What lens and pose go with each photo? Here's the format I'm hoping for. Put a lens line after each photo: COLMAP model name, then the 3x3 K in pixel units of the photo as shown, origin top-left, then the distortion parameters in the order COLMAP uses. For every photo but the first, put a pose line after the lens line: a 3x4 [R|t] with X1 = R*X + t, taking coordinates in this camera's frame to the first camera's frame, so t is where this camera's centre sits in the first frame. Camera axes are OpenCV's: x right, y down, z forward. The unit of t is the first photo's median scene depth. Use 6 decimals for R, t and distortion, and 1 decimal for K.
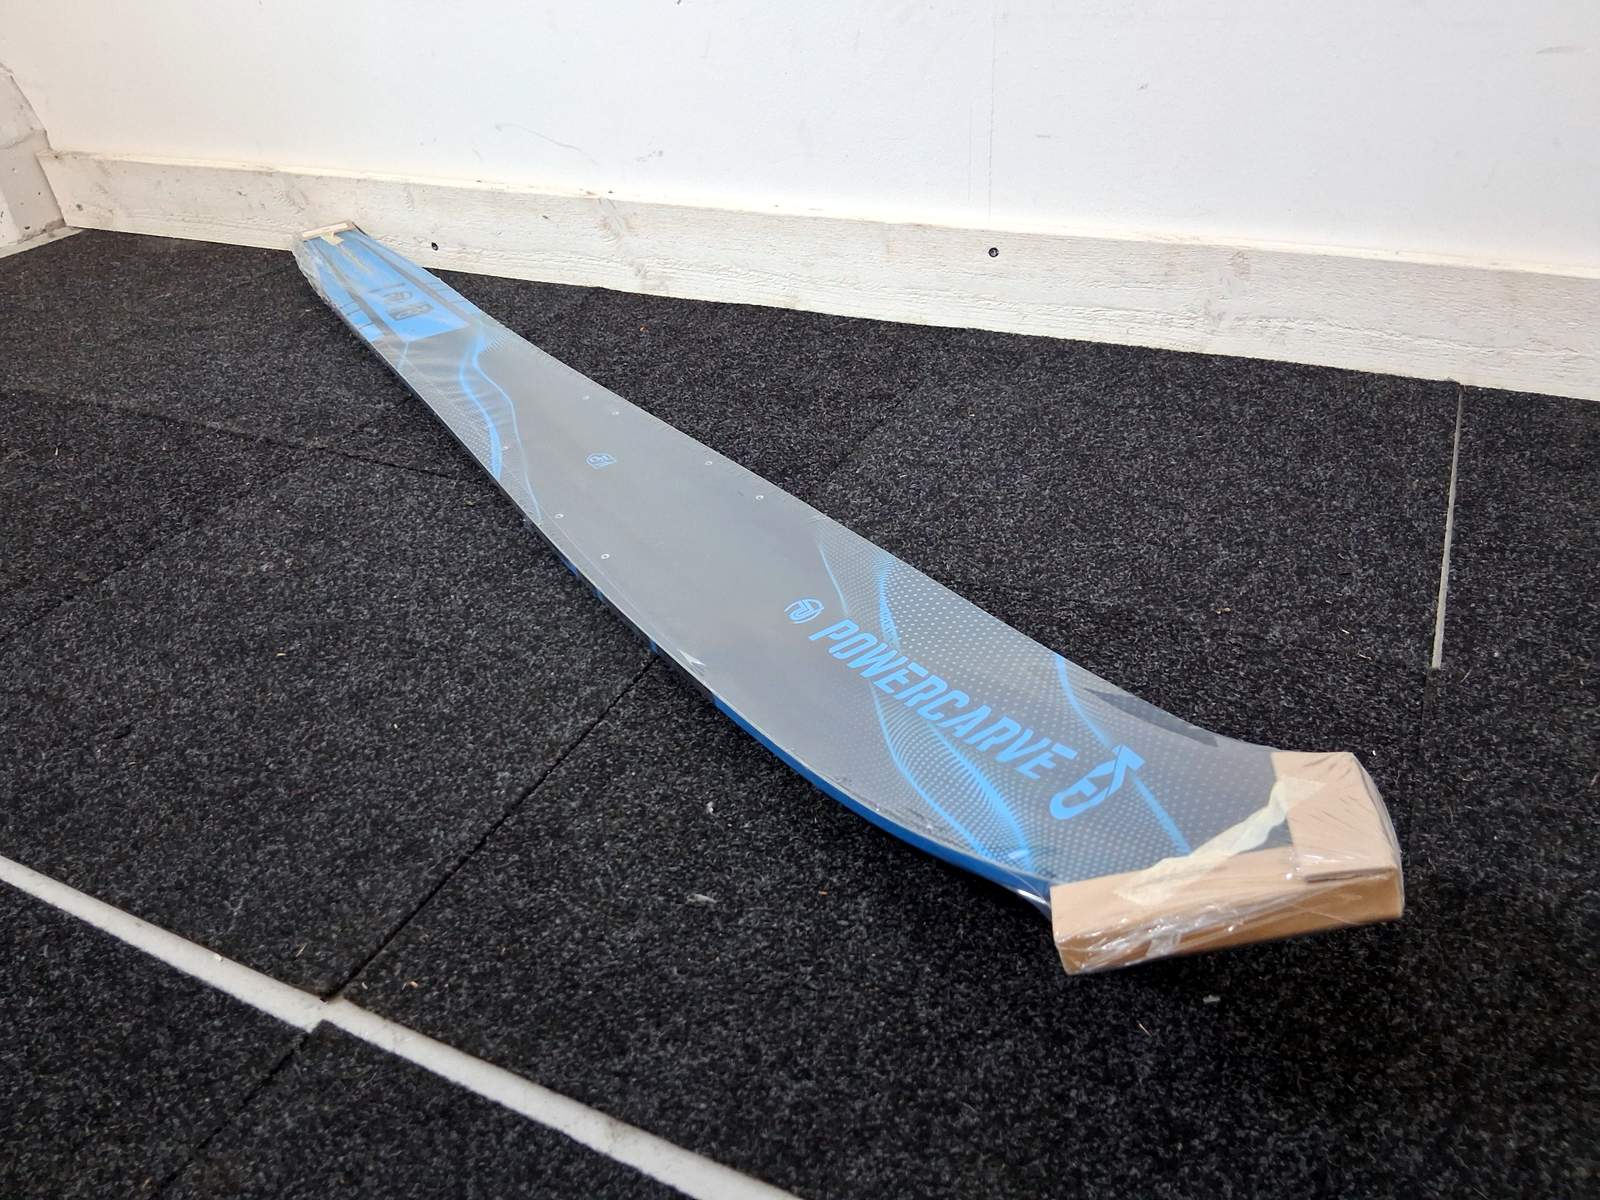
lens RADIAL K [[1208.9, 0, 800.0], [0, 1208.9, 600.0], [0, 0, 1]] dist [0.121312, -0.216252]
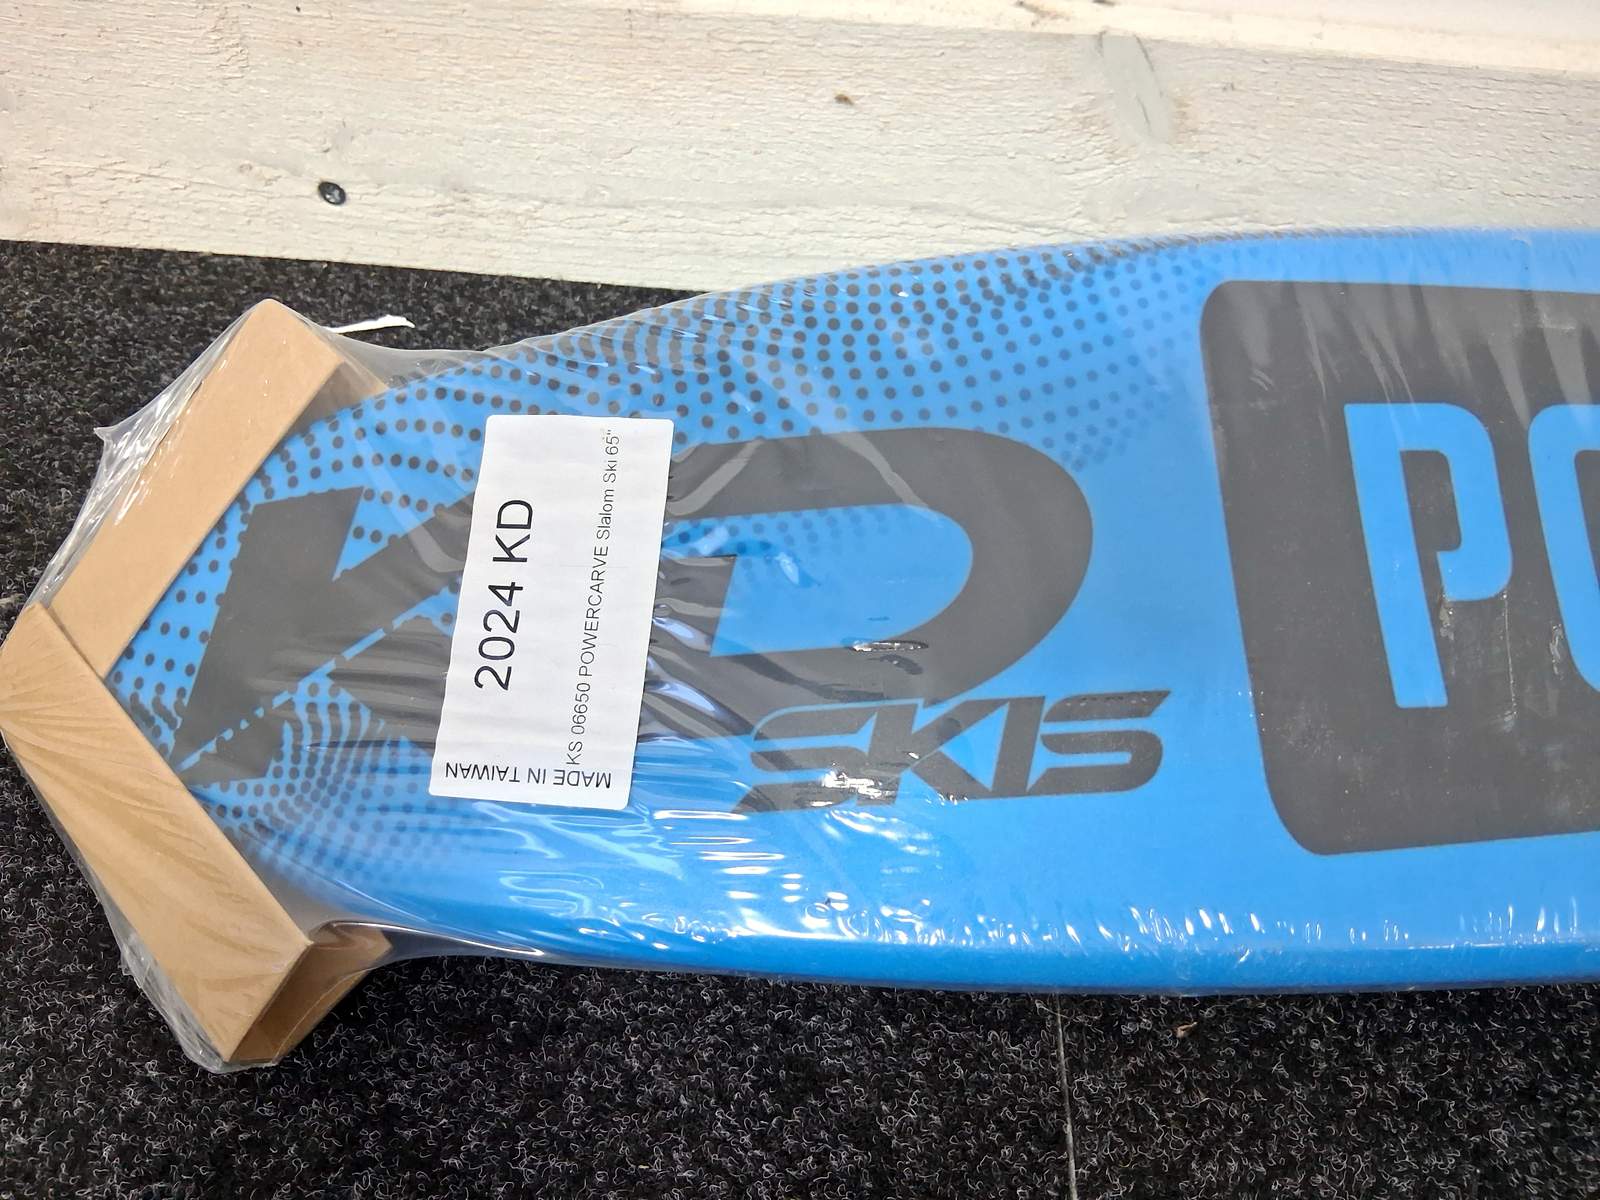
lens RADIAL K [[1208.9, 0, 800.0], [0, 1208.9, 600.0], [0, 0, 1]] dist [0.121312, -0.216252]
pose [[0.910554, -0.238287, 0.337803, -0.546017], [0.128820, 0.940021, 0.315856, -0.472080], [-0.392807, -0.244088, 0.886636, 1.159831]]
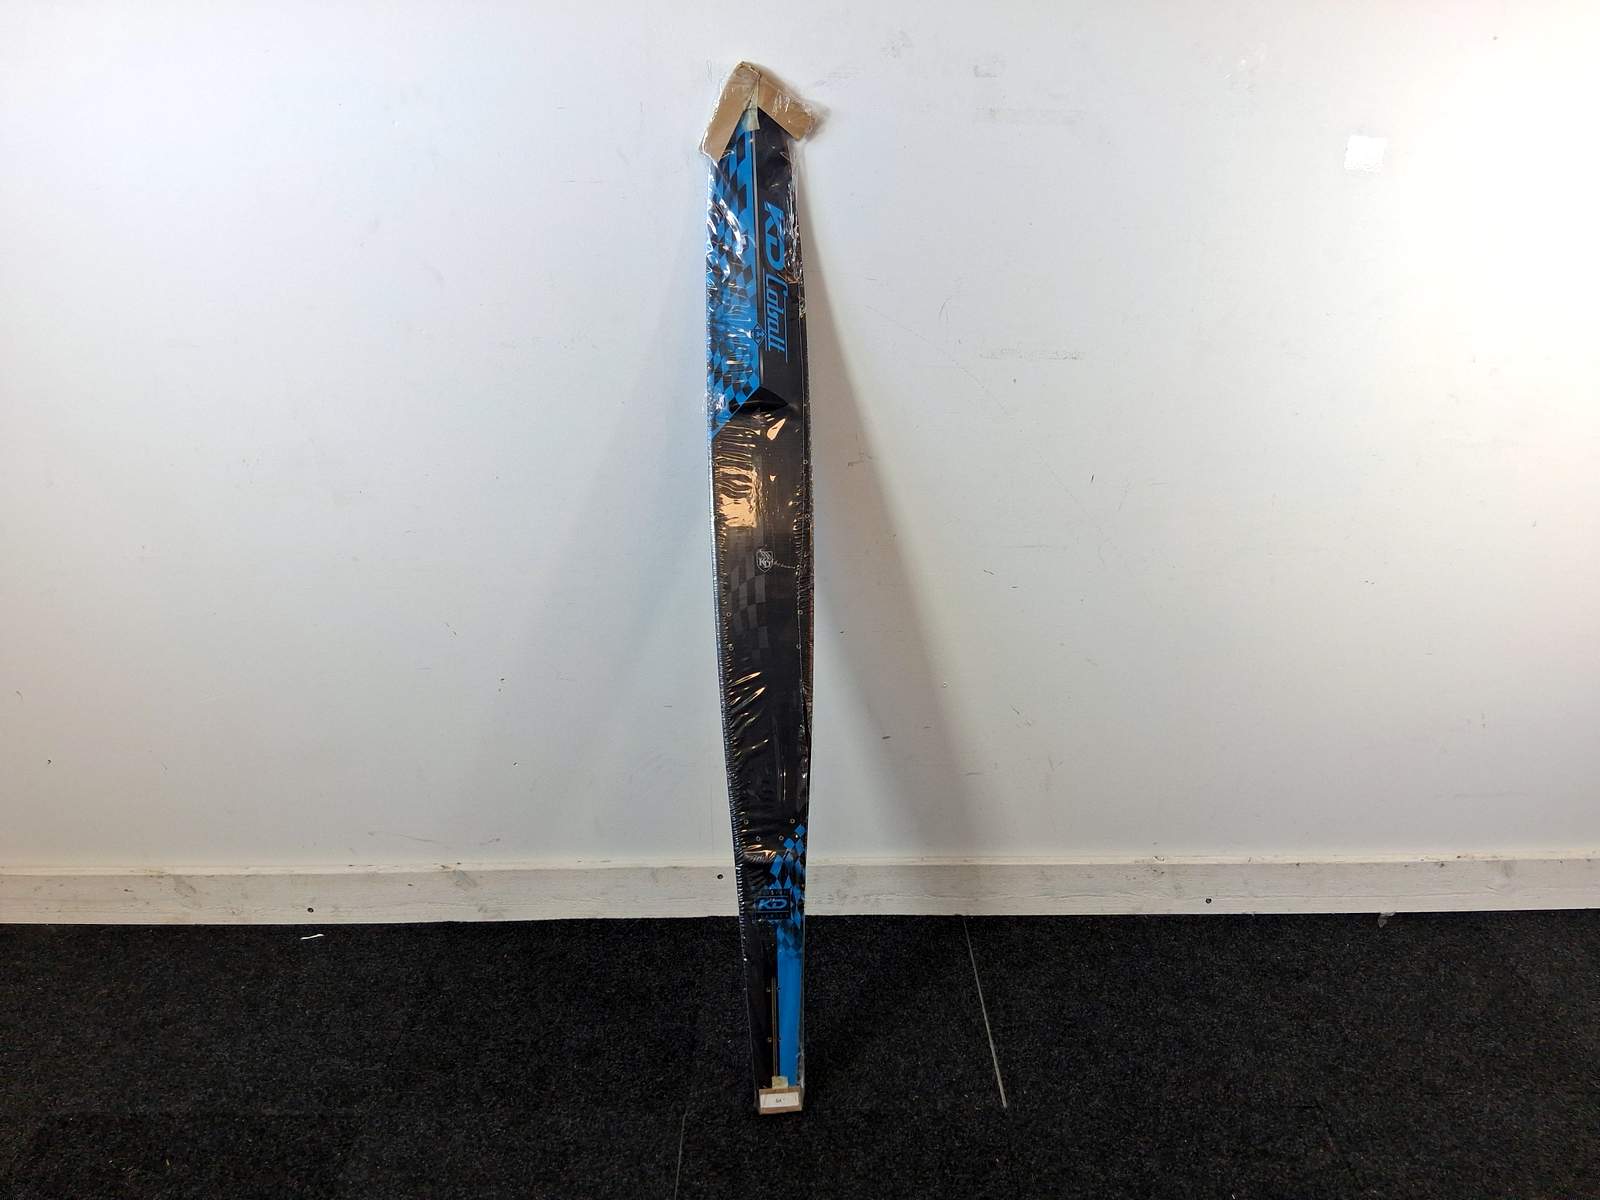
lens RADIAL K [[1208.9, 0, 800.0], [0, 1208.9, 600.0], [0, 0, 1]] dist [0.121312, -0.216252]
pose [[0.896456, -0.109602, 0.429365, -0.619619], [0.203291, 0.962671, -0.178707, -0.453558], [-0.393751, 0.247489, 0.885274, -0.977632]]
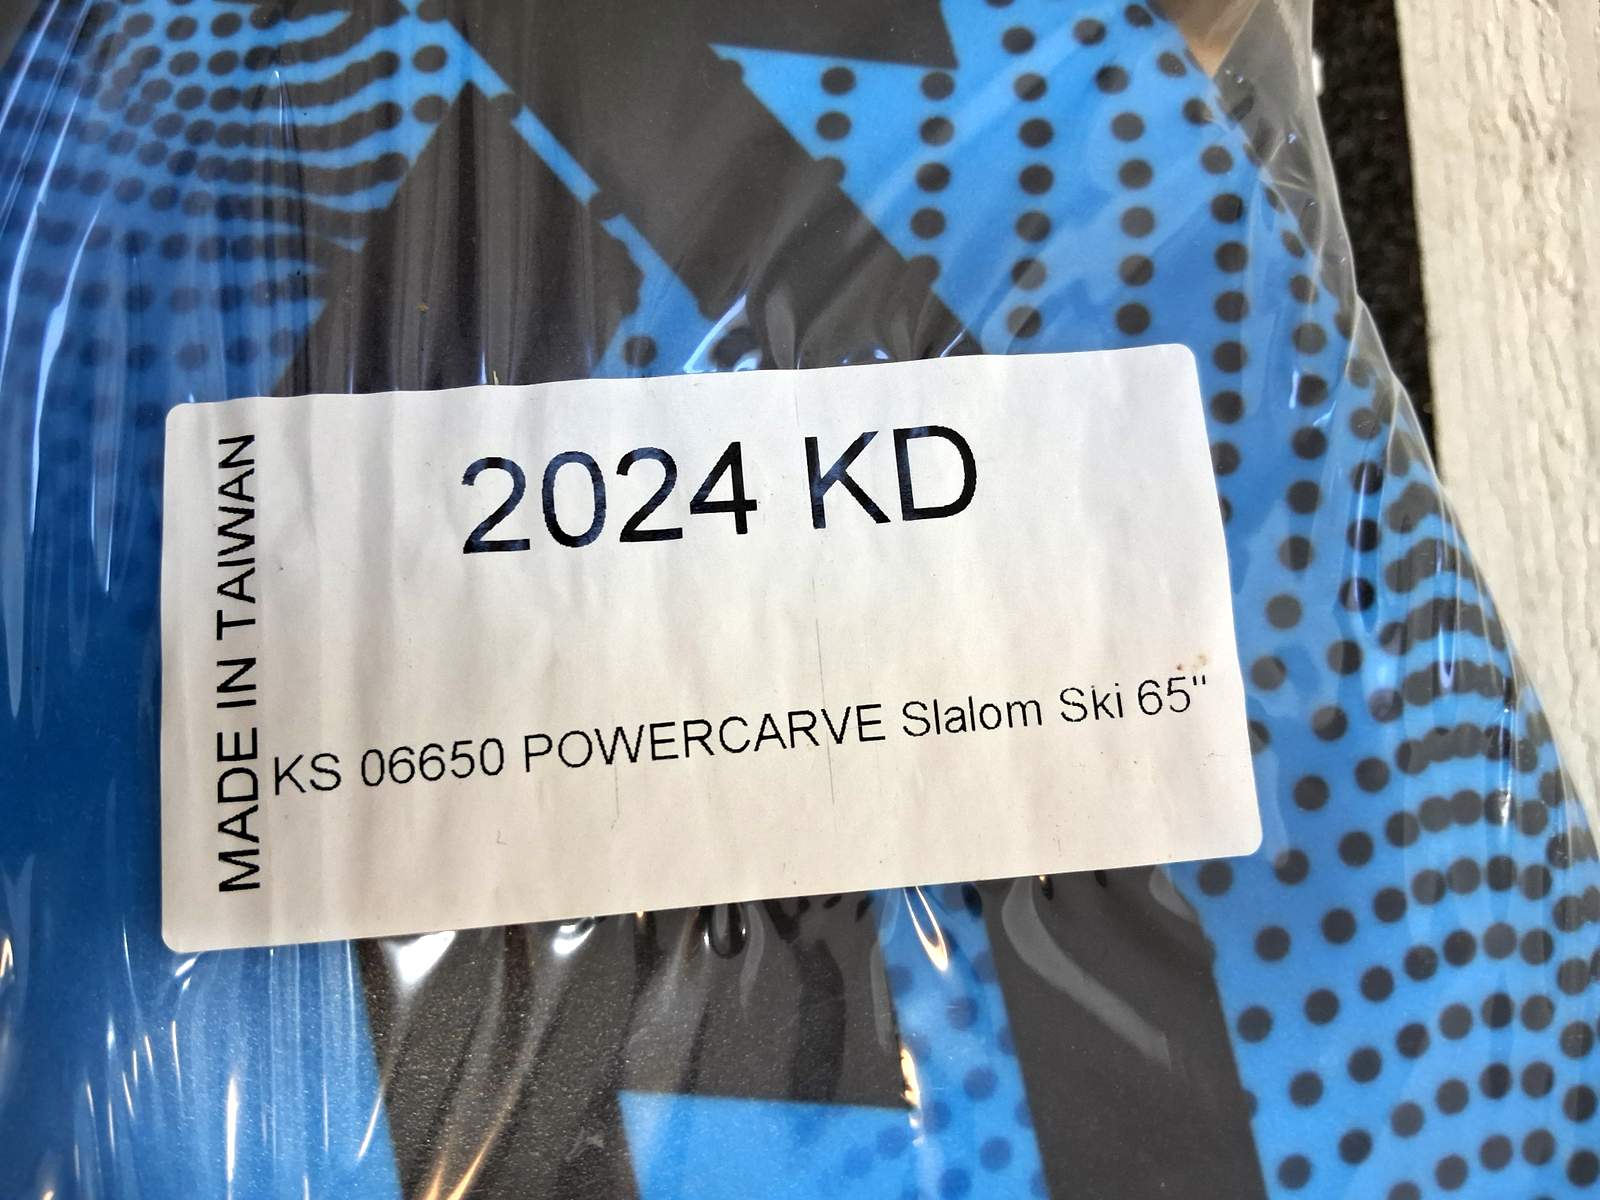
lens RADIAL K [[1207.3, 0, 799.0], [0, 1207.3, 583.1], [0, 0, 1]] dist [0.100840, -0.213287]
pose [[0.431266, 0.855302, 0.287174, -0.532394], [-0.841010, 0.265852, 0.471195, -0.445155], [0.326668, -0.444727, 0.833970, 1.362146]]
